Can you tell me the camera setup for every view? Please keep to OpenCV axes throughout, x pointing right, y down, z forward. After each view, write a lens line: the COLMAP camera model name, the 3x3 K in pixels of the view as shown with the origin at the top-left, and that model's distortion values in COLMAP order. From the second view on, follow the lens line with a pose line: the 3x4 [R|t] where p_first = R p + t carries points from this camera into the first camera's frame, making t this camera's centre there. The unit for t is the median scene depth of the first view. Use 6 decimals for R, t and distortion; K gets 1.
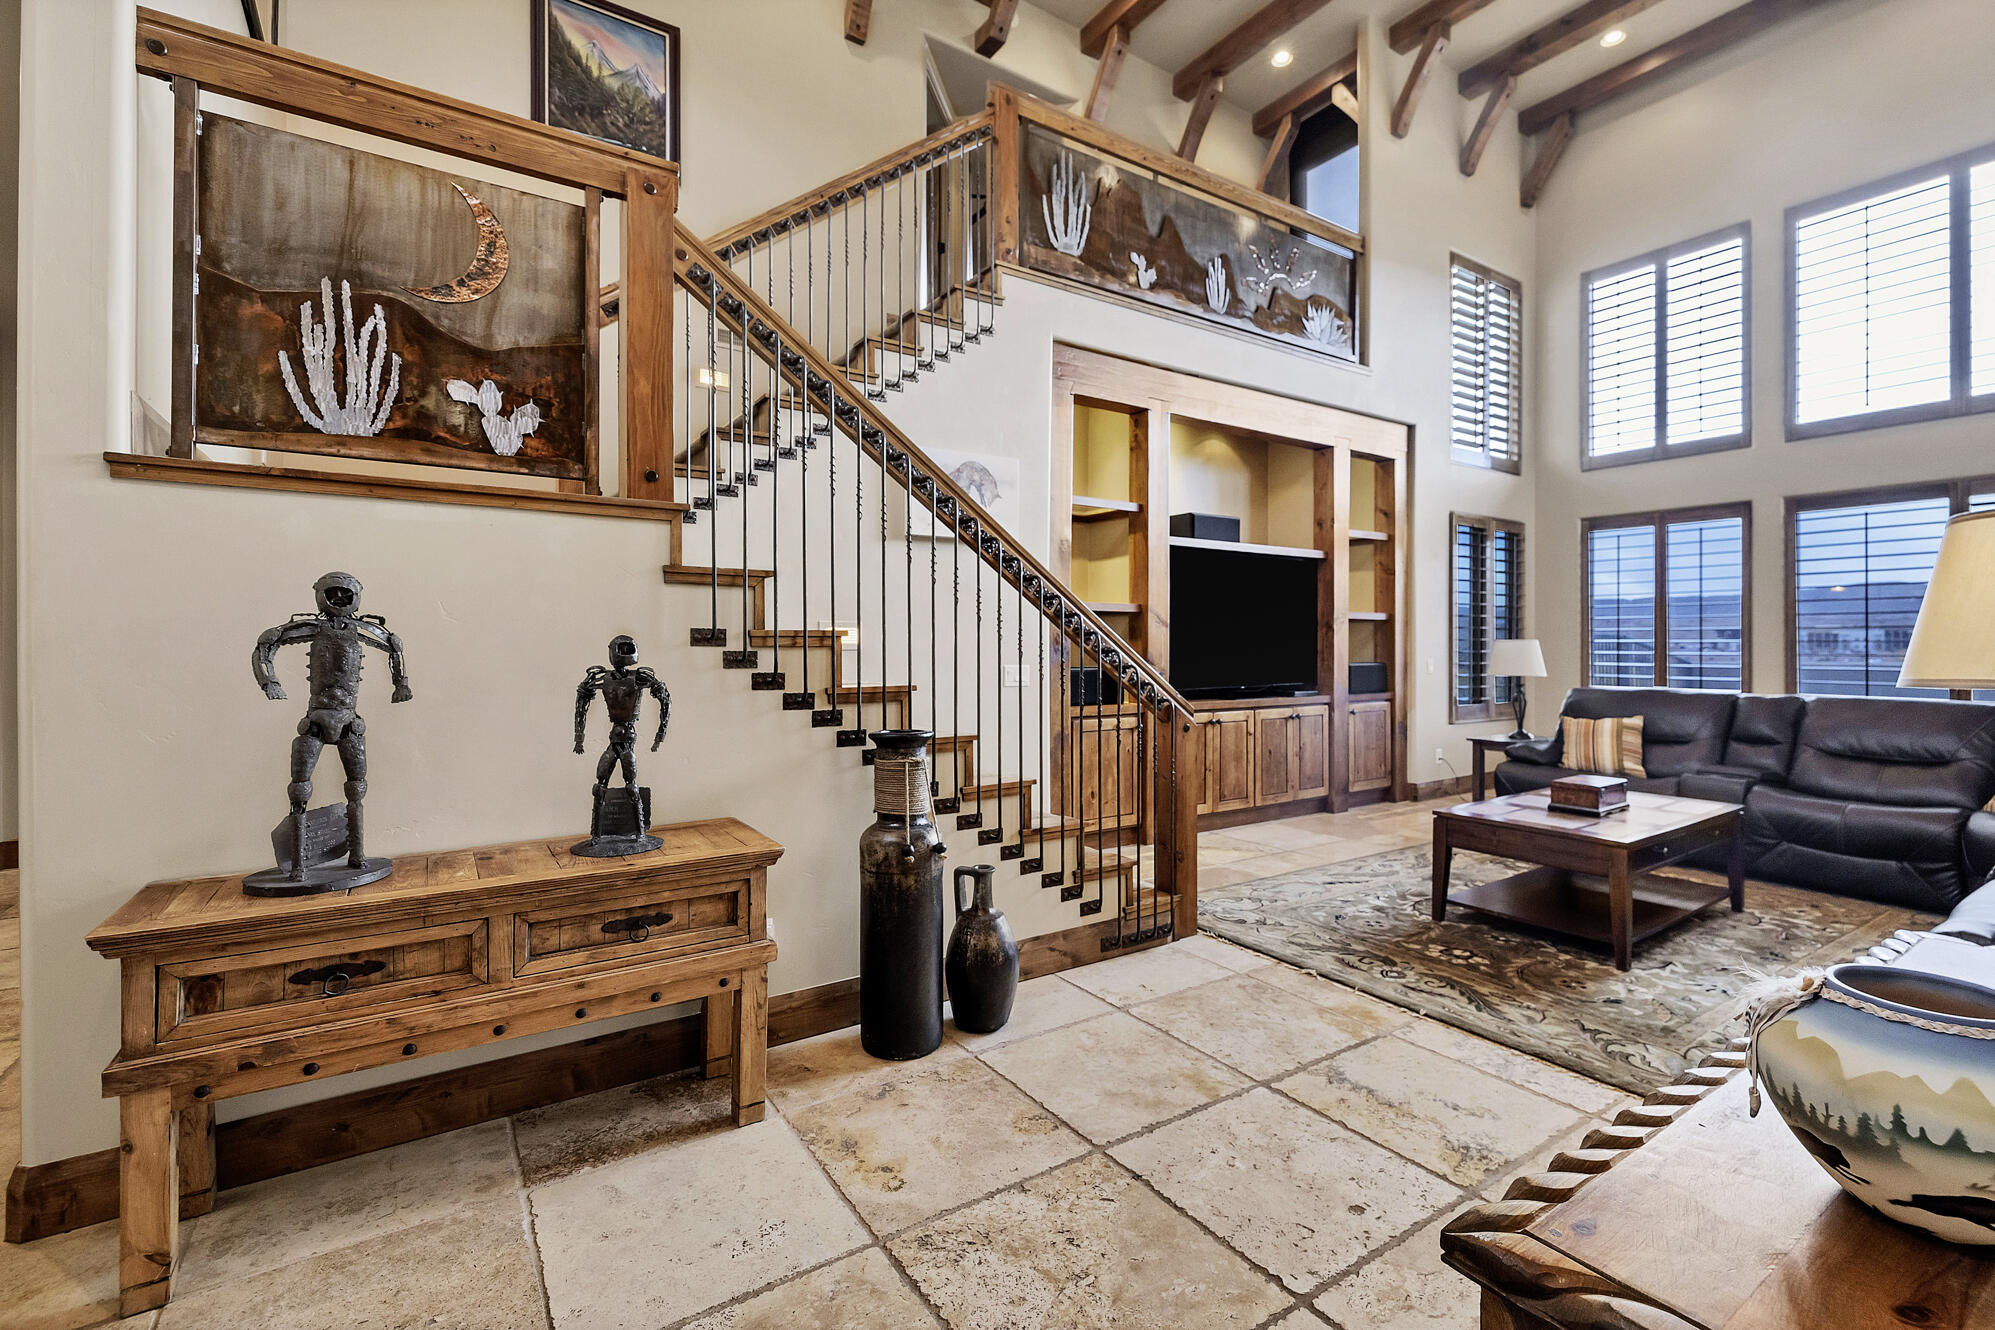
lens RADIAL K [[853.0, 0, 1001.1], [0, 853.0, 645.8], [0, 0, 1]] dist [0.002227, -0.000406]
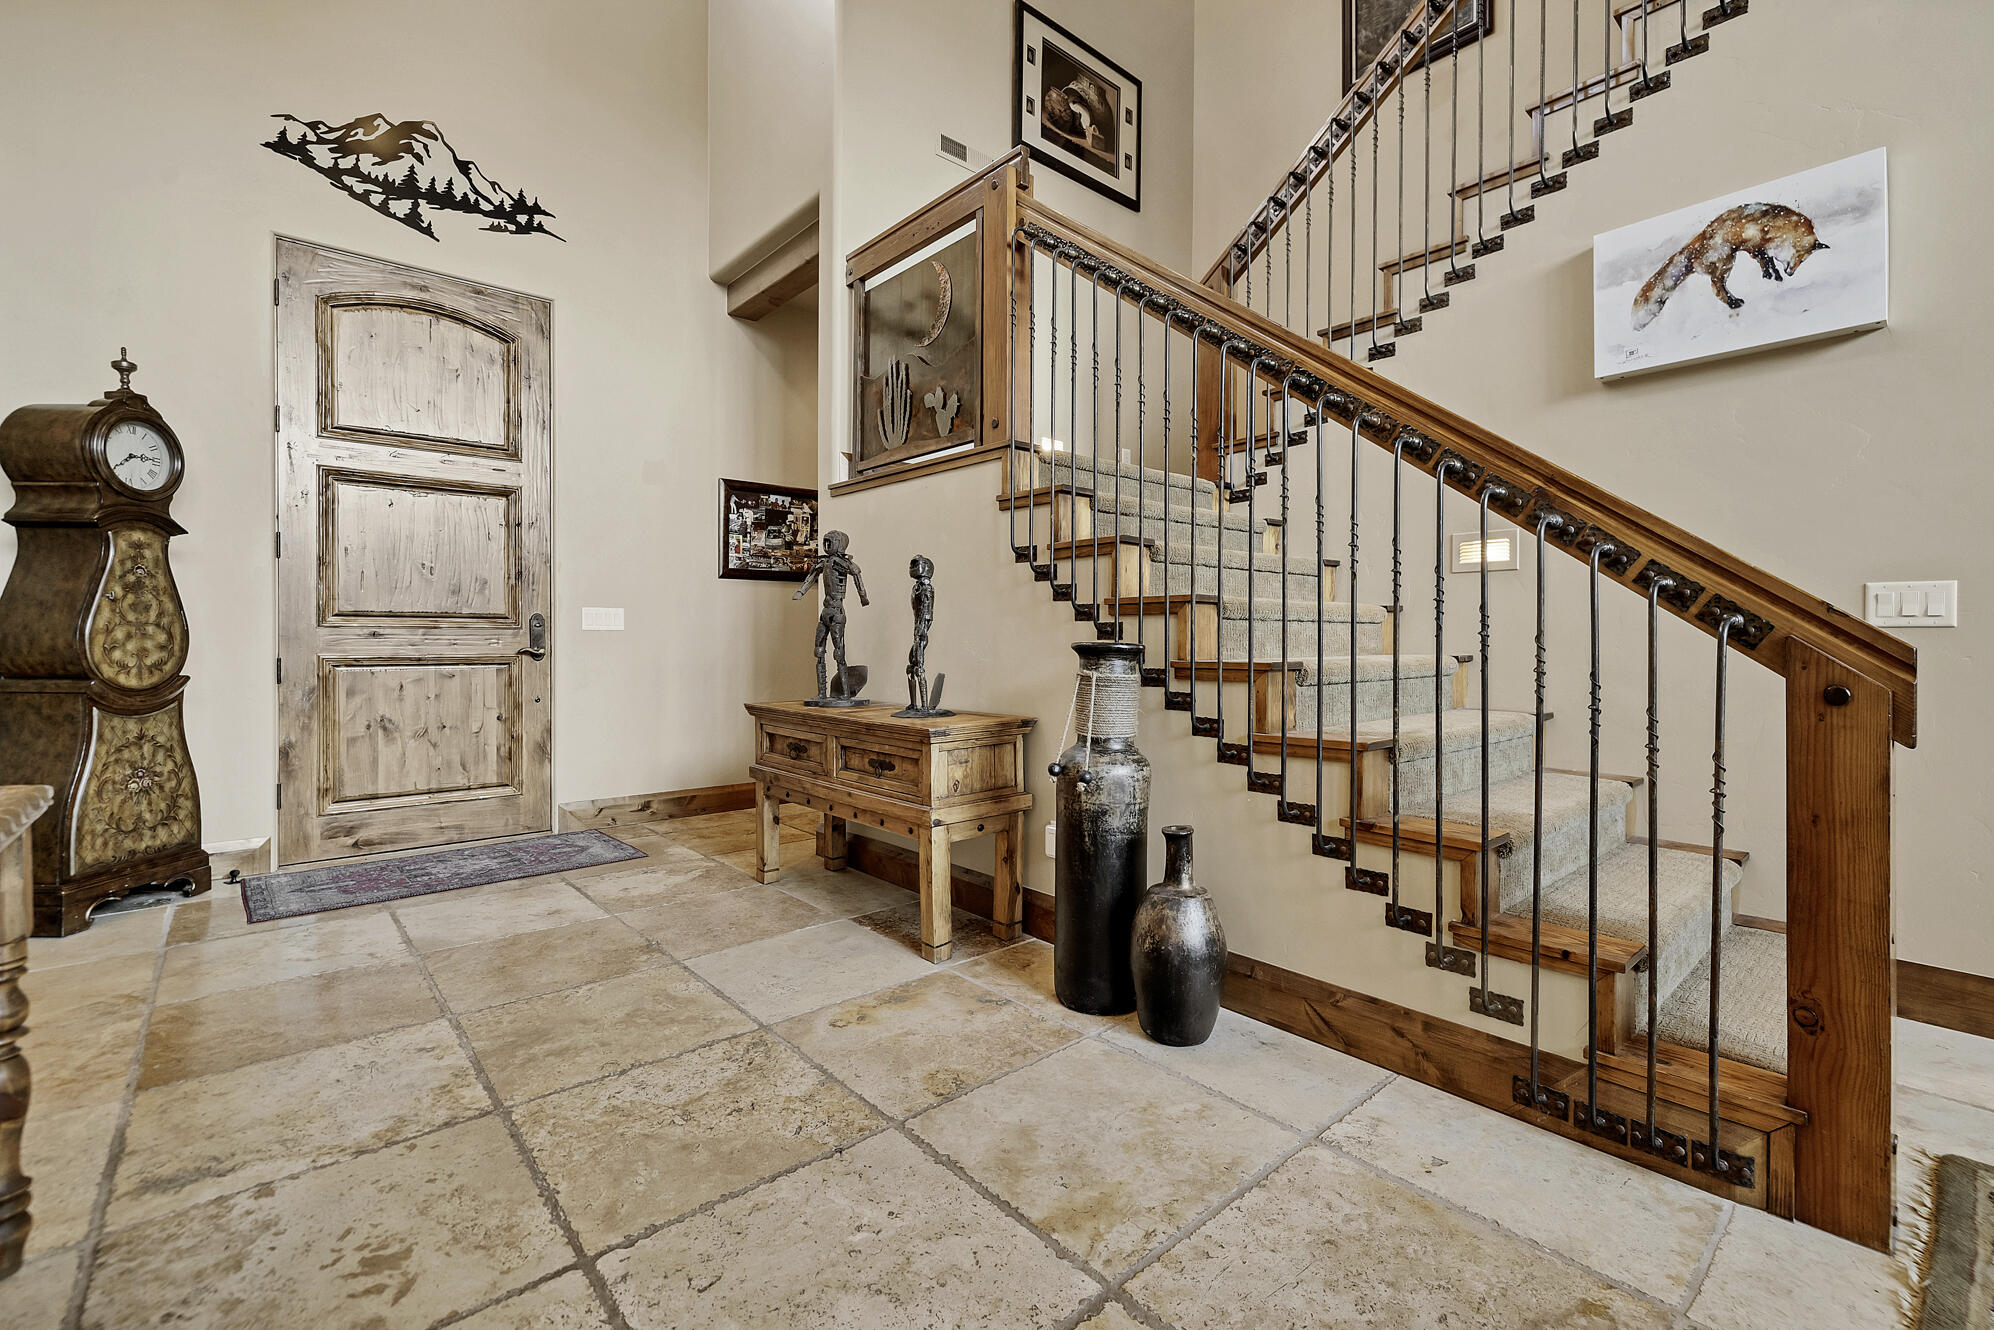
lens RADIAL K [[865.5, 0, 997.0], [0, 865.5, 644.5], [0, 0, 1]] dist [0.001476, 0.000315]
pose [[0.143658, 0.006850, -0.989604, 0.347279], [-0.001270, 0.999976, 0.006737, 0.045137], [0.989627, 0.000289, 0.143663, 0.357111]]
